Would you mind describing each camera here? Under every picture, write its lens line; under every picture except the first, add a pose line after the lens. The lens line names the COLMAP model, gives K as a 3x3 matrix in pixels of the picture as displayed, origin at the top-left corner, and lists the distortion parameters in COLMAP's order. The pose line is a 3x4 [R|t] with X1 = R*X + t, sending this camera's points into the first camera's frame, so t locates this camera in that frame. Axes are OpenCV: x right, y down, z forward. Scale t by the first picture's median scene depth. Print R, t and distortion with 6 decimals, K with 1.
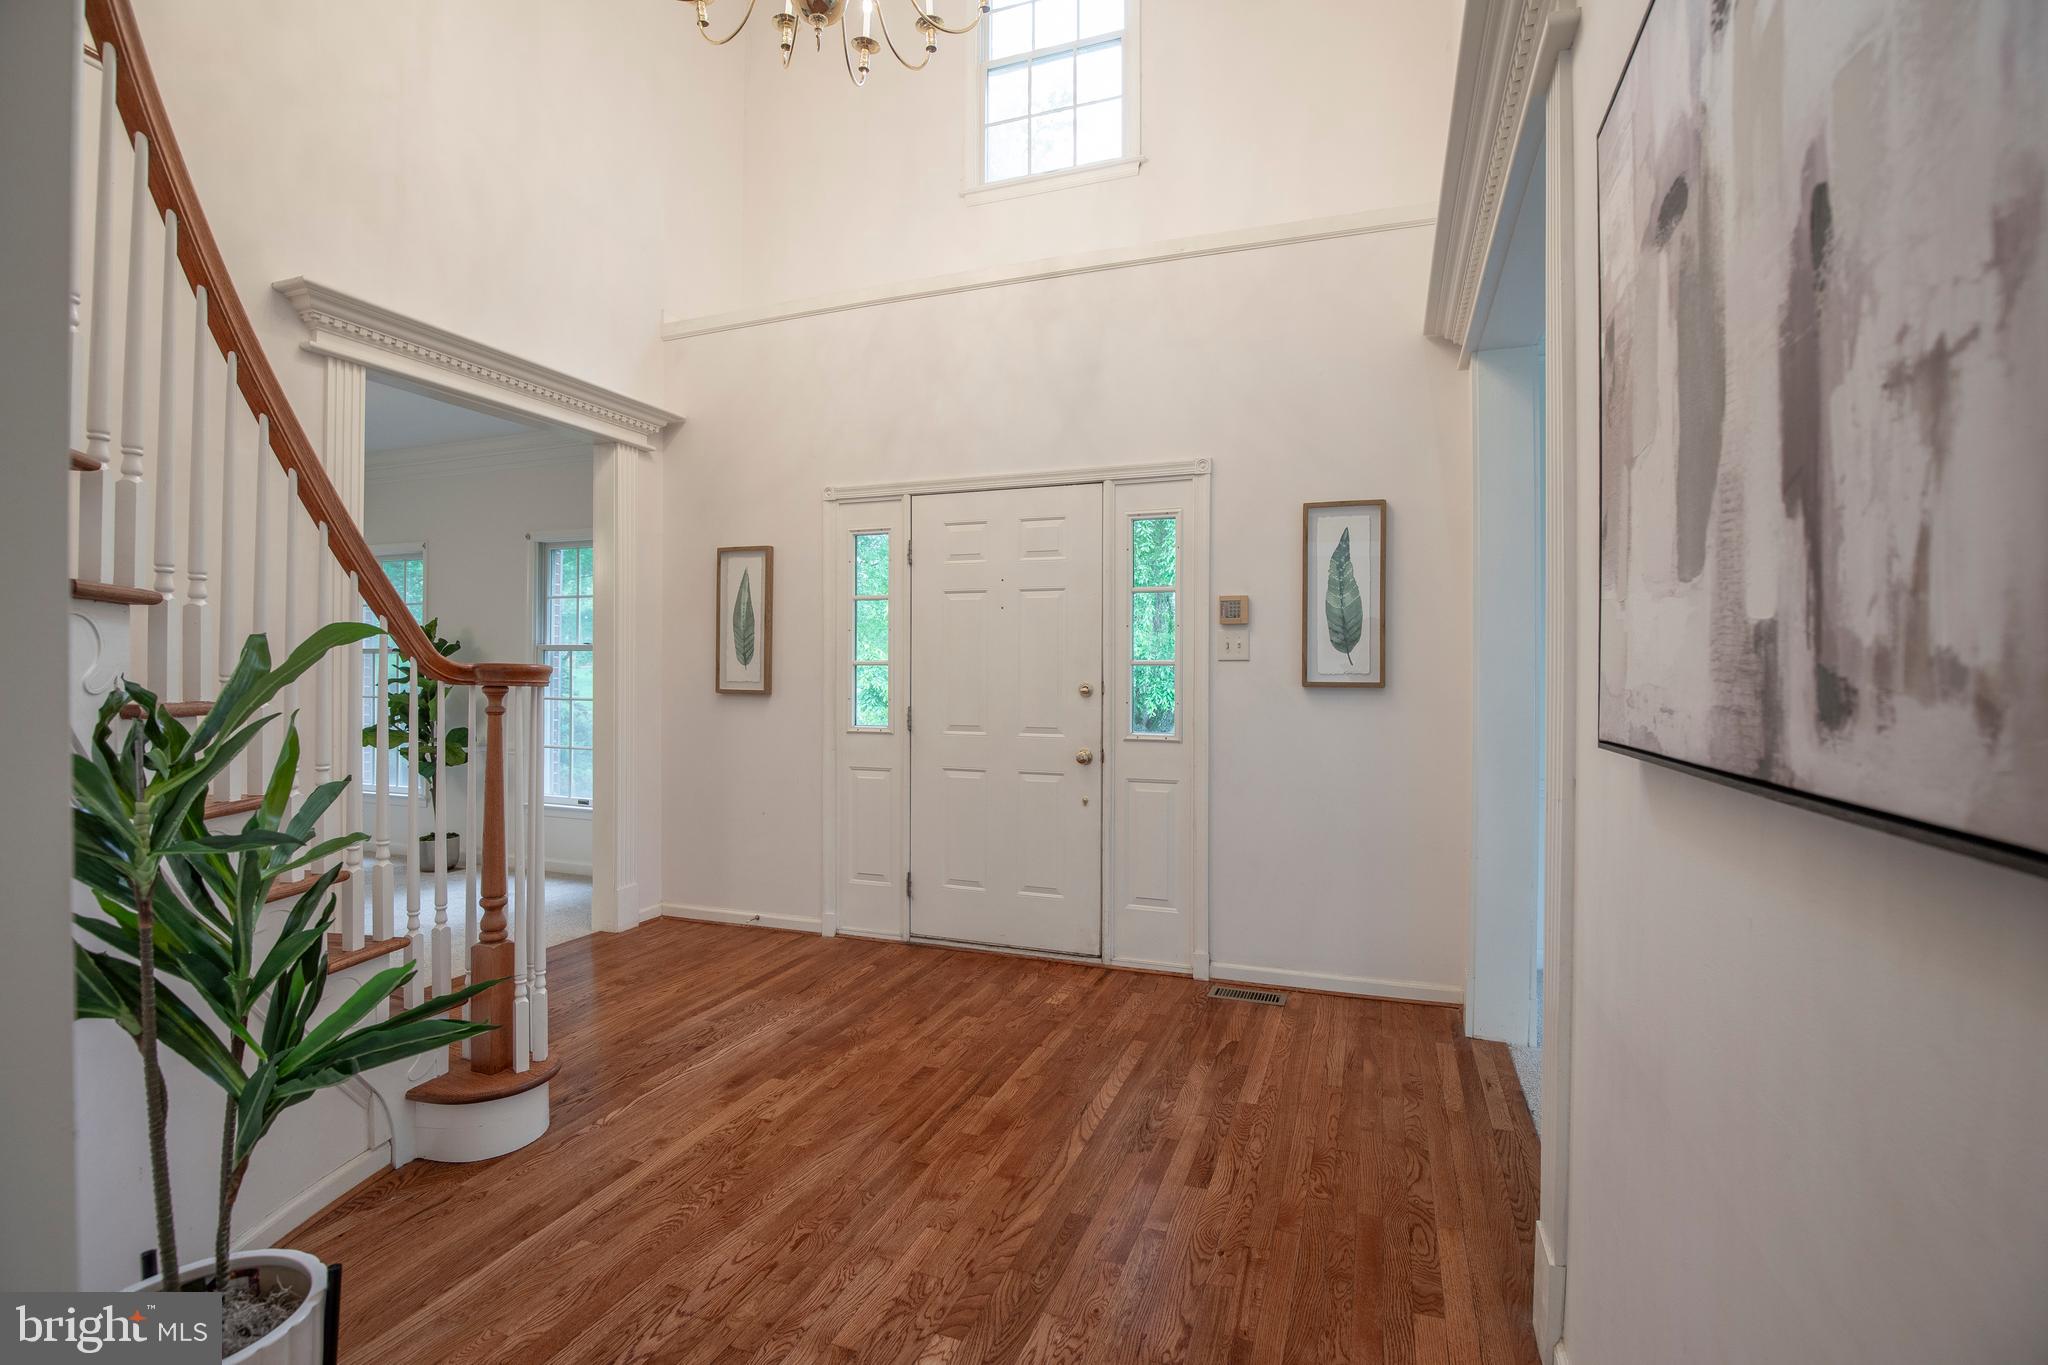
lens RADIAL K [[948.2, 0, 1039.0], [0, 948.2, 676.9], [0, 0, 1]] dist [-0.035866, 0.006320]
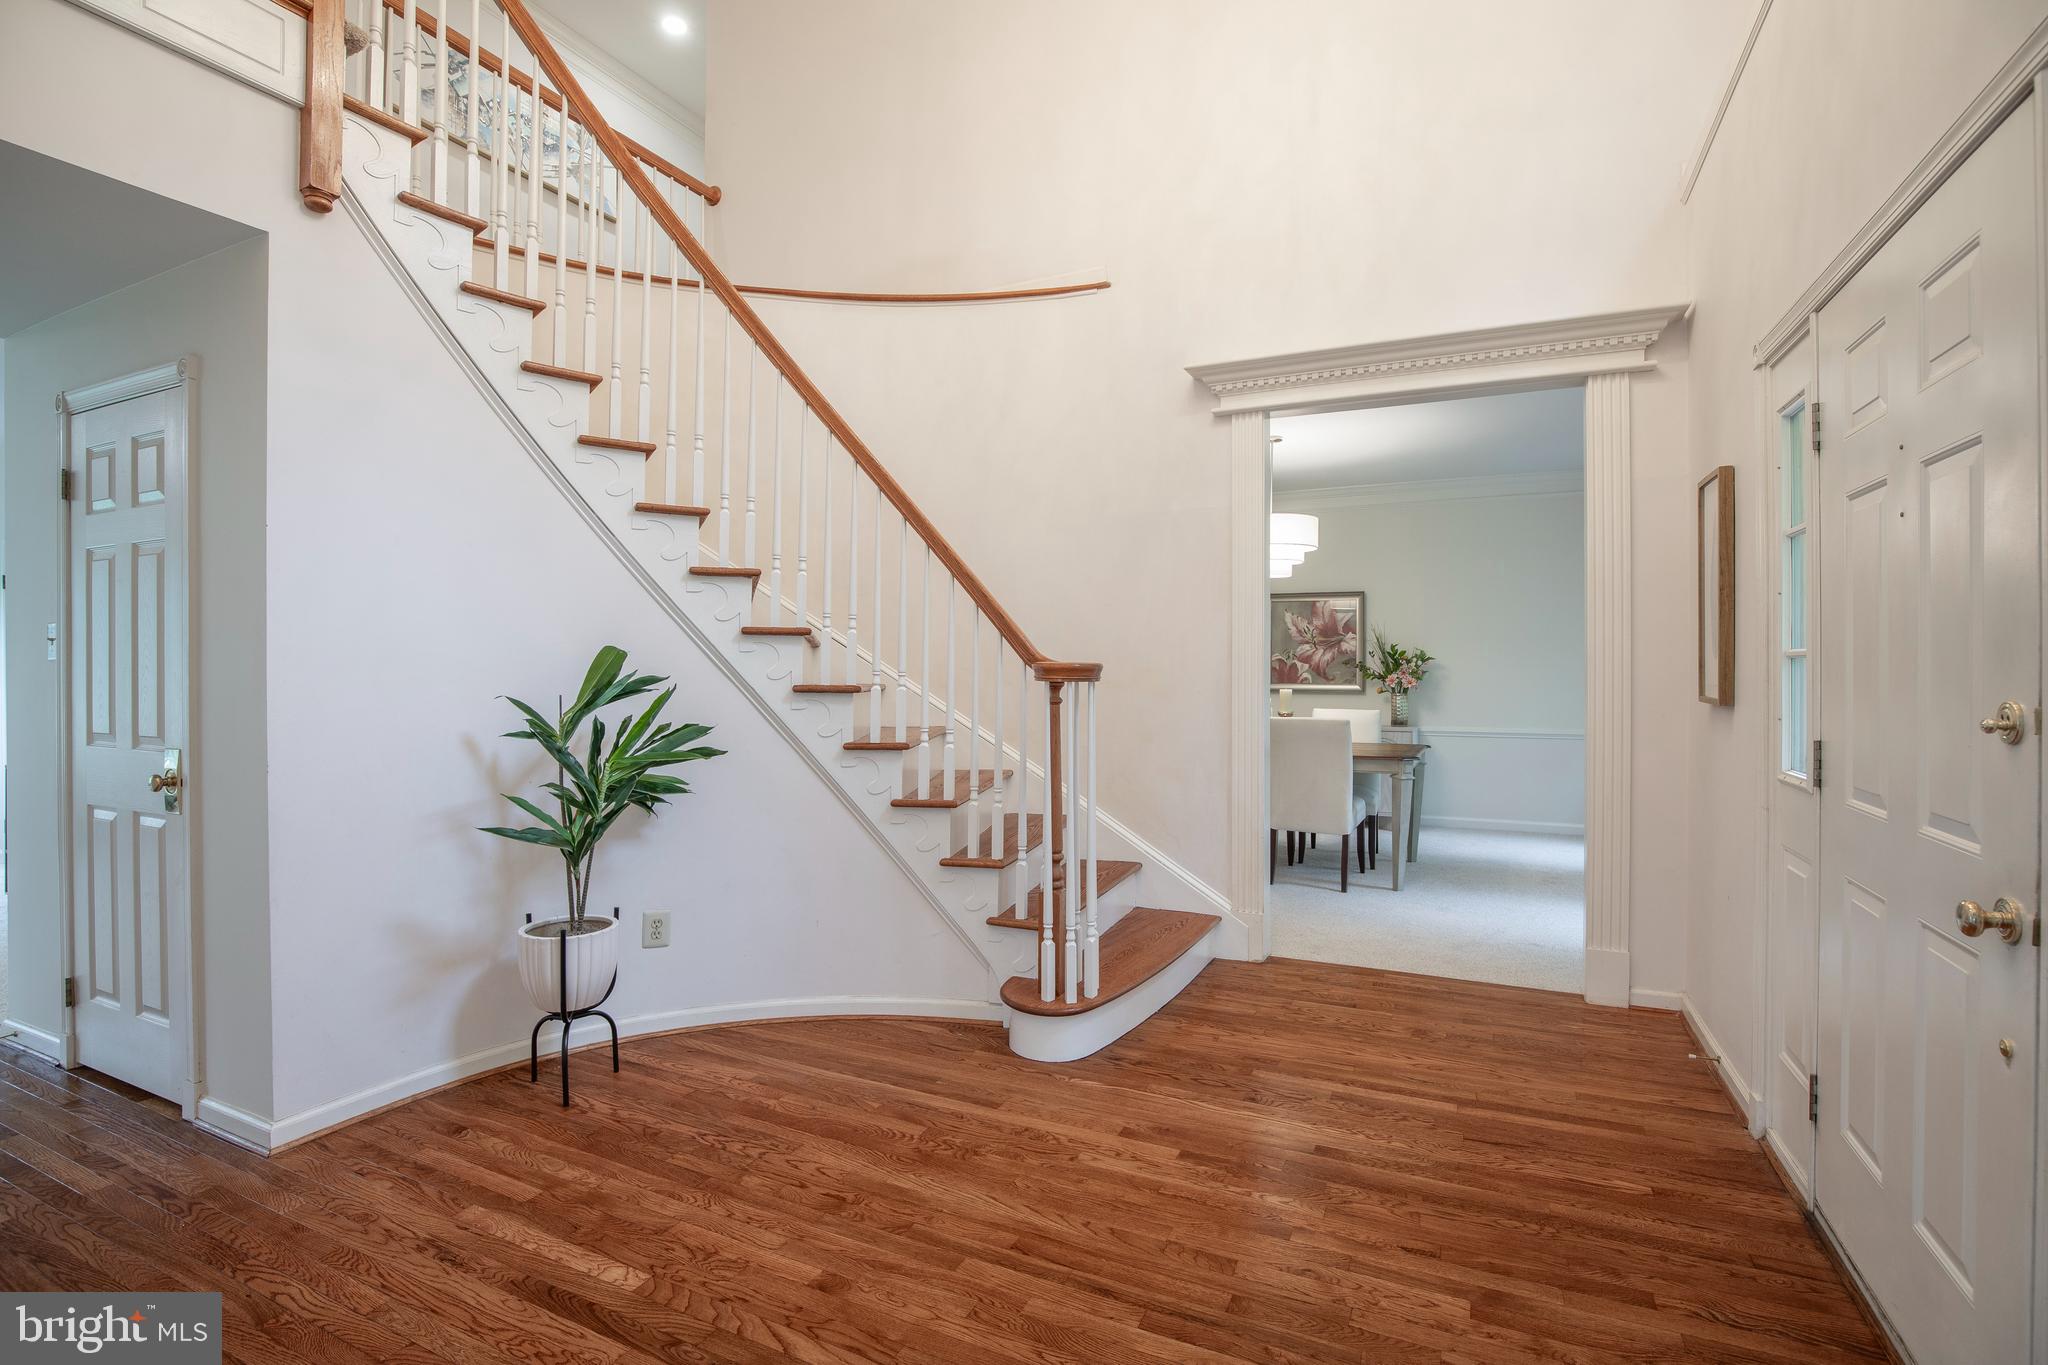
lens RADIAL K [[948.2, 0, 1030.0], [0, 948.2, 668.4], [0, 0, 1]] dist [-0.035866, 0.006320]
pose [[-0.097115, 0.001254, -0.995272, 0.504236], [-0.005902, 0.999981, 0.001836, -0.006549], [0.995256, 0.006052, -0.097105, 0.835838]]
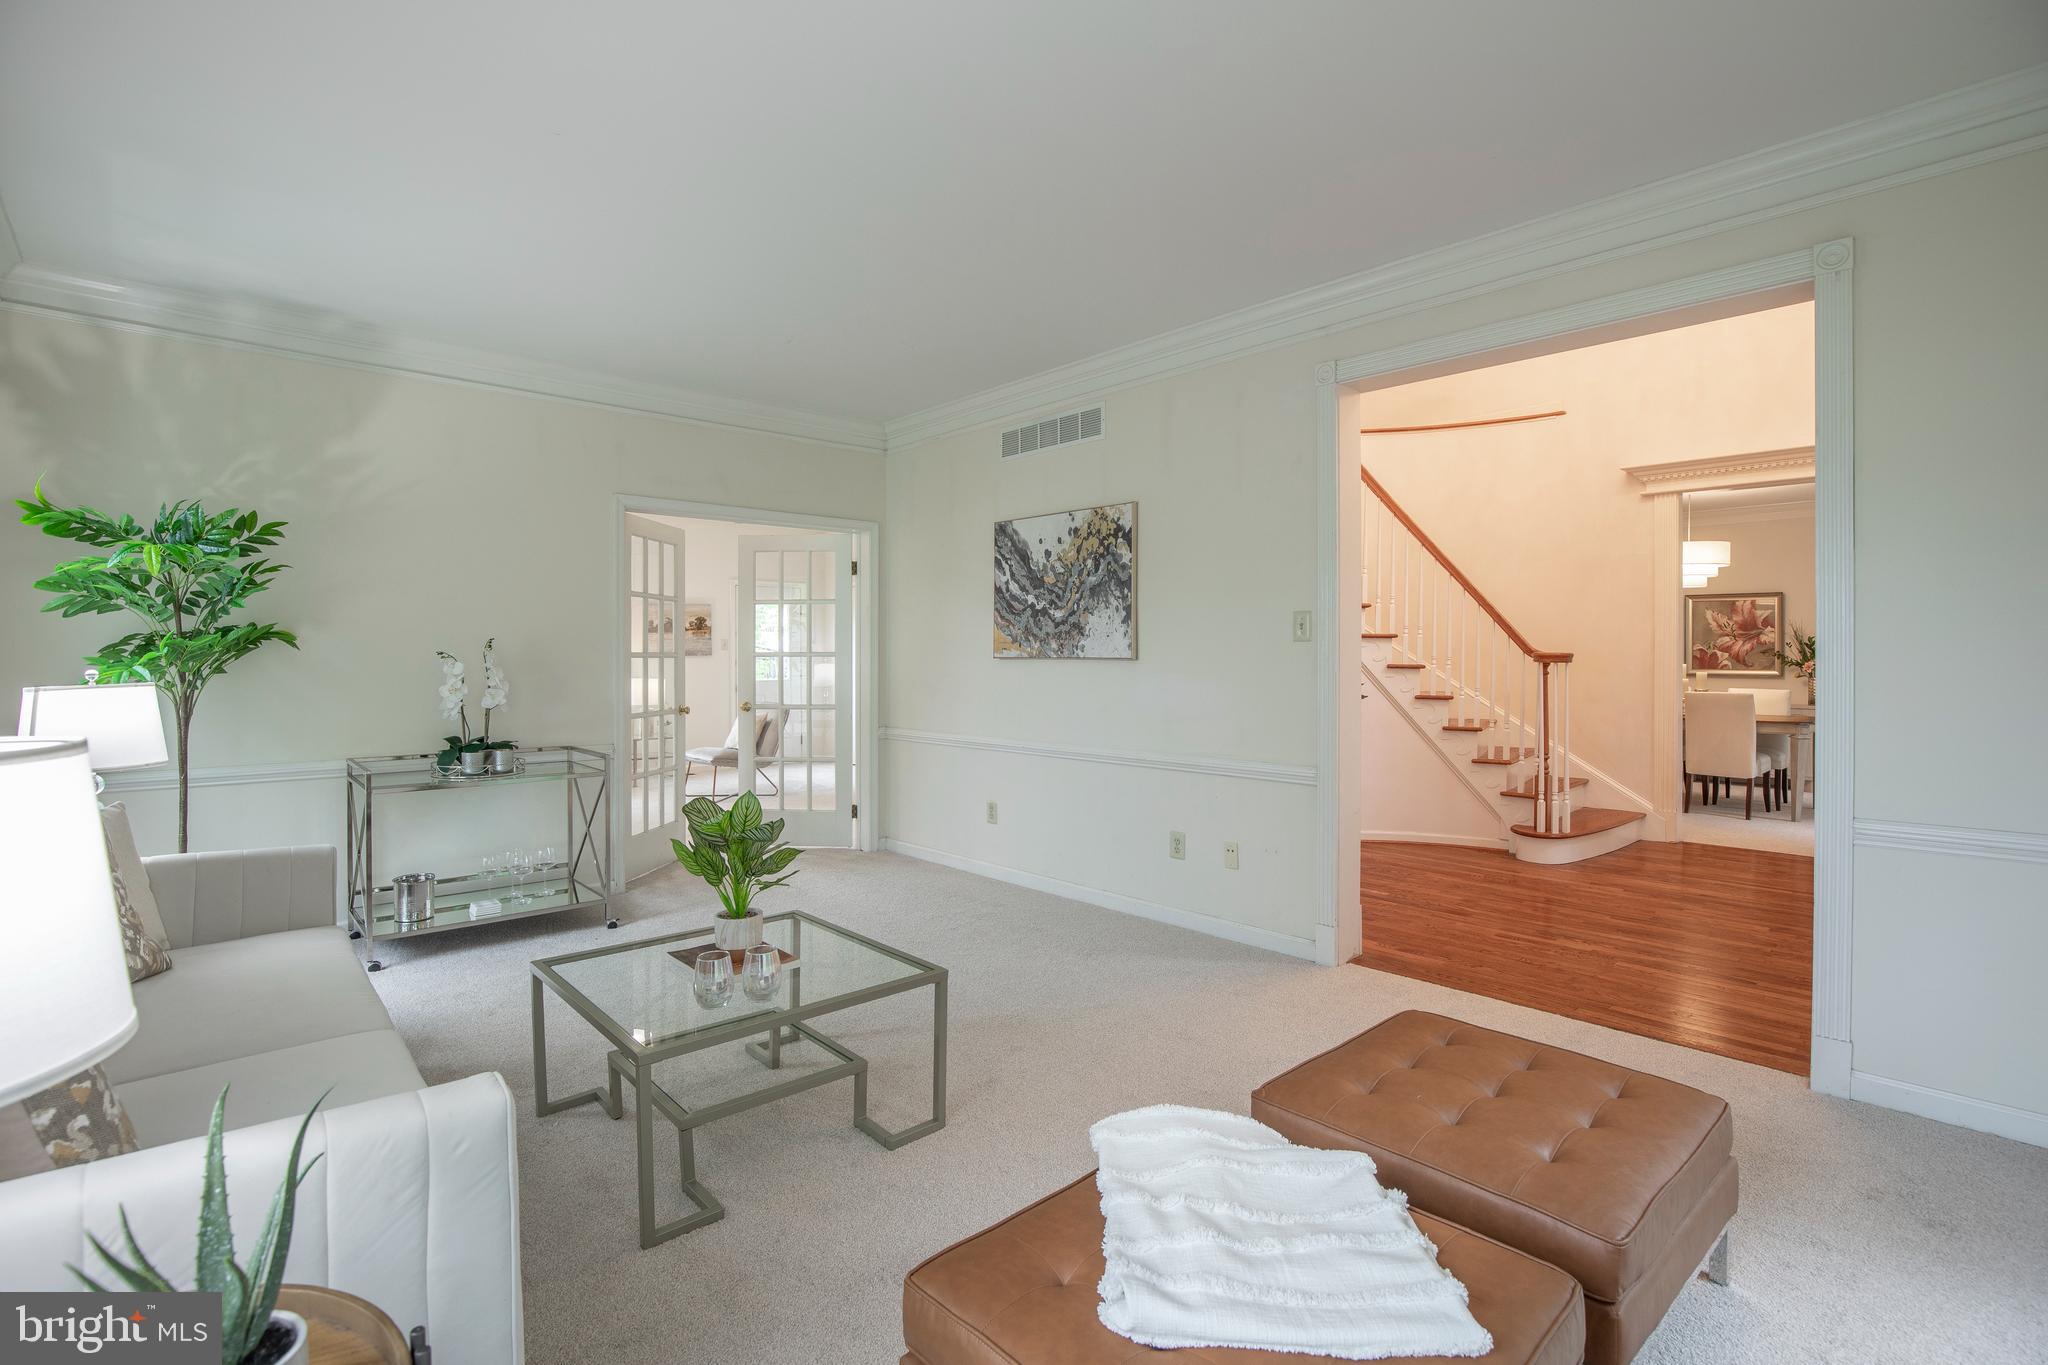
lens RADIAL K [[948.2, 0, 1033.7], [0, 948.2, 661.4], [0, 0, 1]] dist [-0.035866, 0.006320]
pose [[-0.456813, 0.004177, -0.889553, 1.550517], [-0.005501, 0.999957, 0.007520, -0.002129], [0.889546, 0.008328, -0.456770, 0.720042]]
